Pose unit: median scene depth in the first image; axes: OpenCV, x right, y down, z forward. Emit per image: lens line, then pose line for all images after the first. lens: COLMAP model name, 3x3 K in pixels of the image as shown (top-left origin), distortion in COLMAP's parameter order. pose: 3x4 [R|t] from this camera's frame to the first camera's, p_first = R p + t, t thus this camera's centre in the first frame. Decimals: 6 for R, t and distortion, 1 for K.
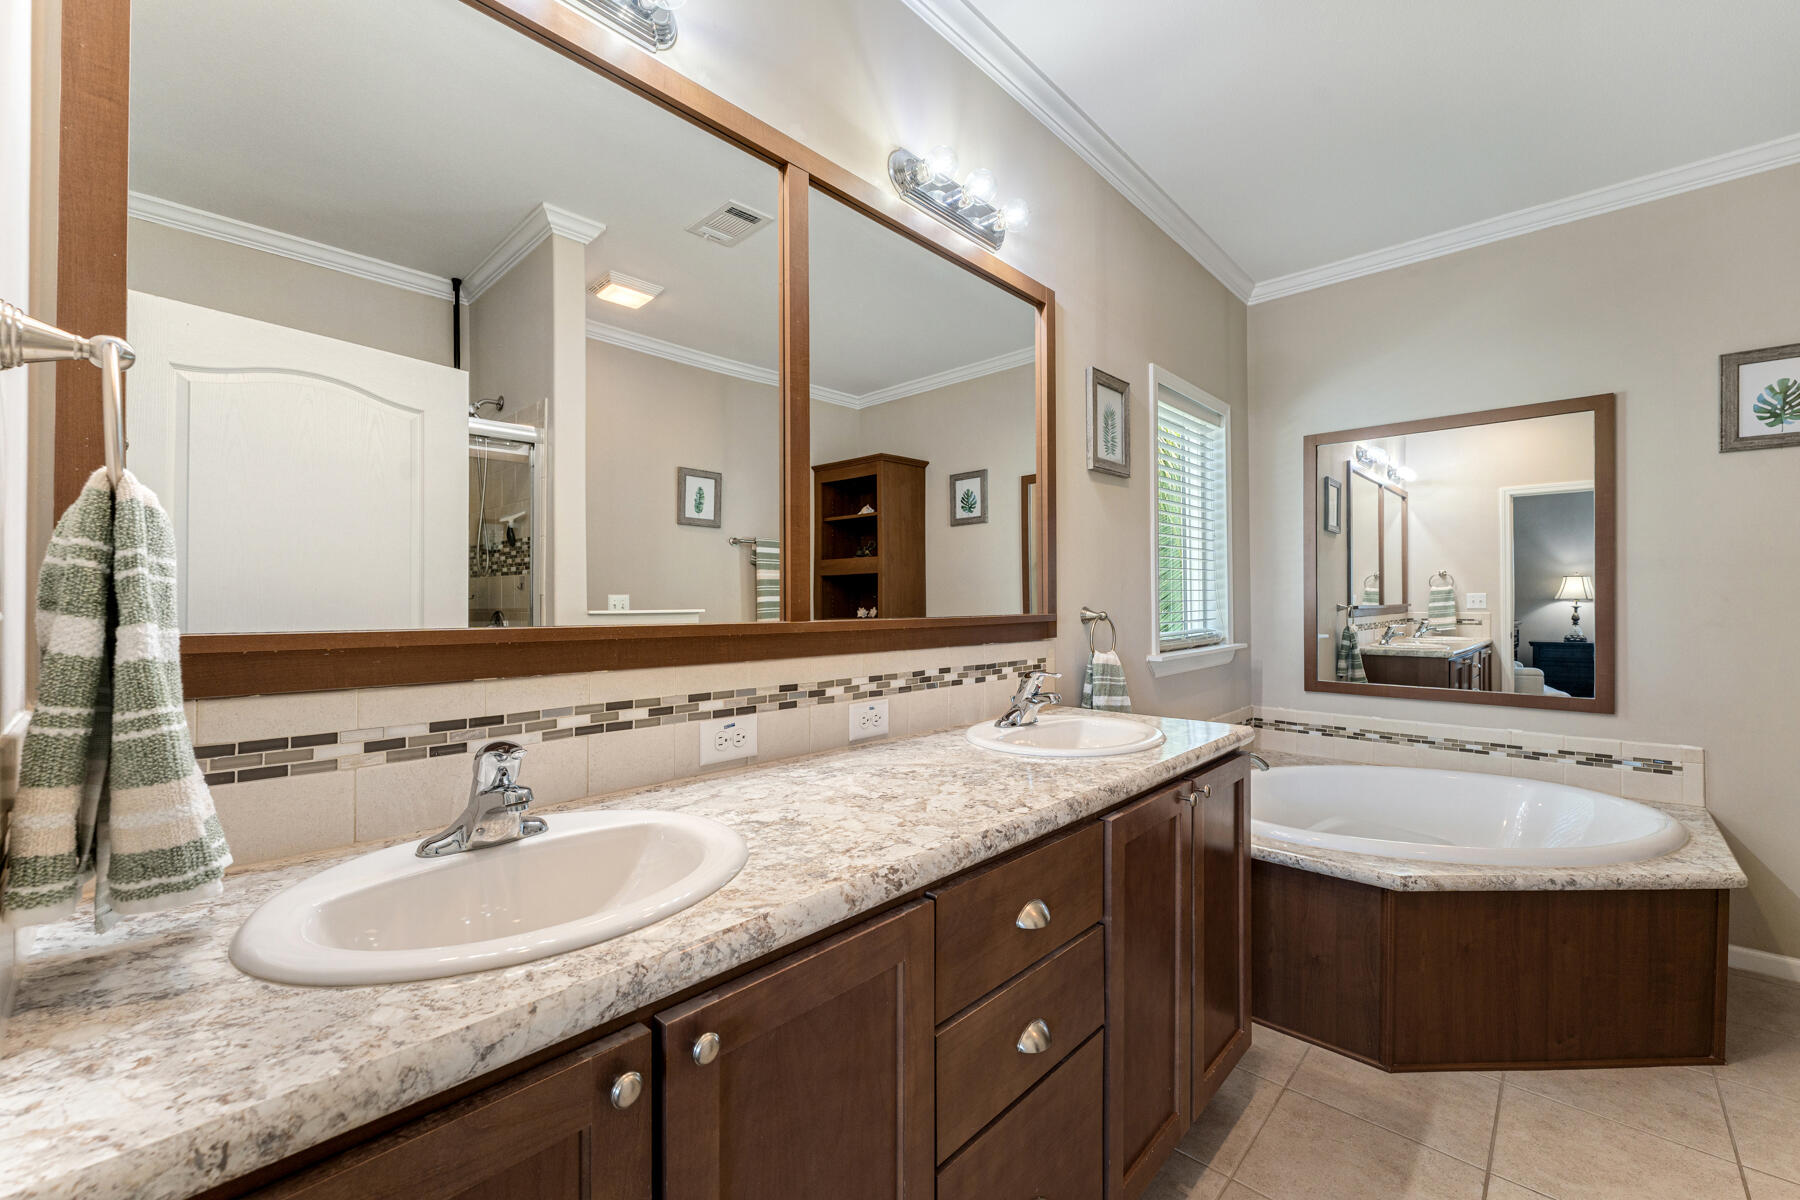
lens RADIAL K [[730.8, 0, 902.2], [0, 730.8, 609.3], [0, 0, 1]] dist [0.000641, 0.000362]
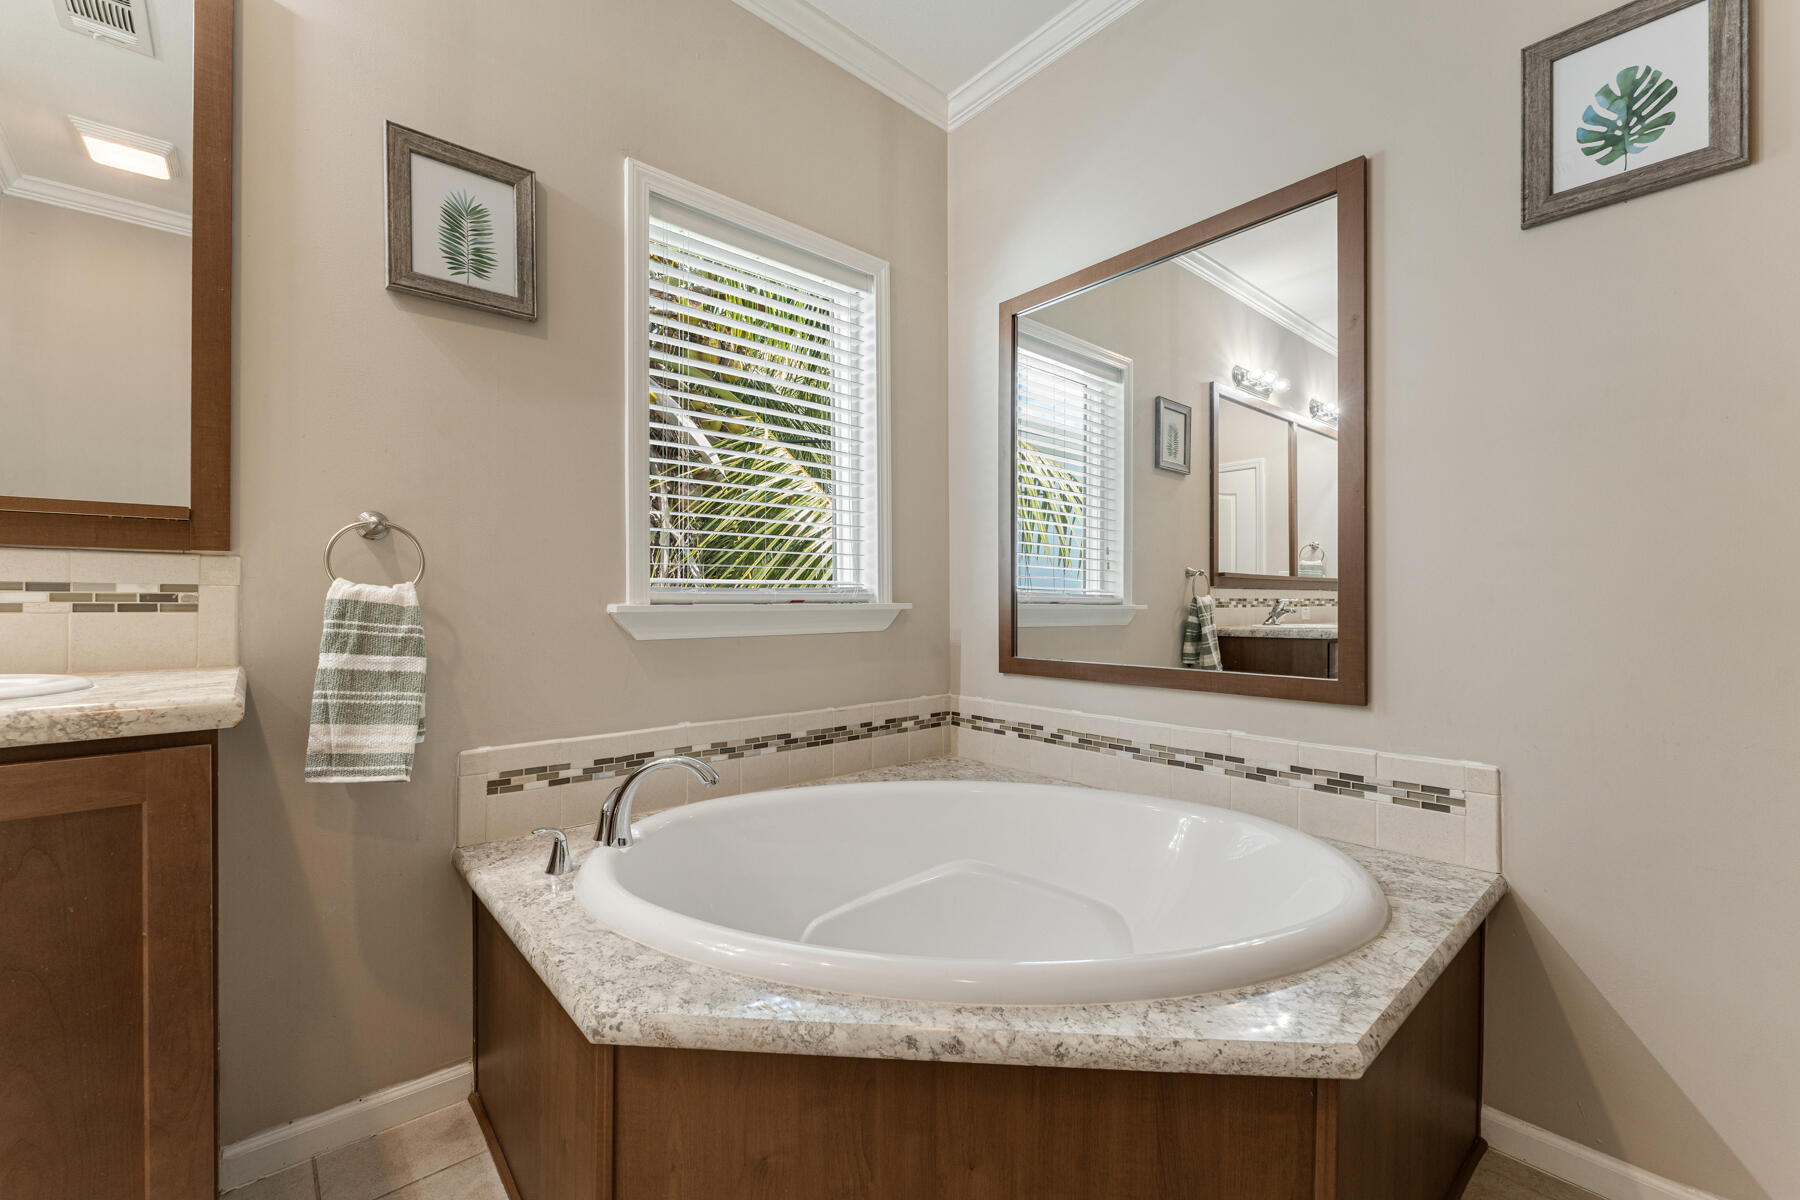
lens RADIAL K [[732.9, 0, 898.1], [0, 732.9, 612.0], [0, 0, 1]] dist [-0.000541, -0.000147]
pose [[0.994944, 0.002603, -0.100396, 0.663532], [-0.002891, 0.999992, -0.002722, 0.071614], [0.100388, 0.002998, 0.994944, 0.382632]]
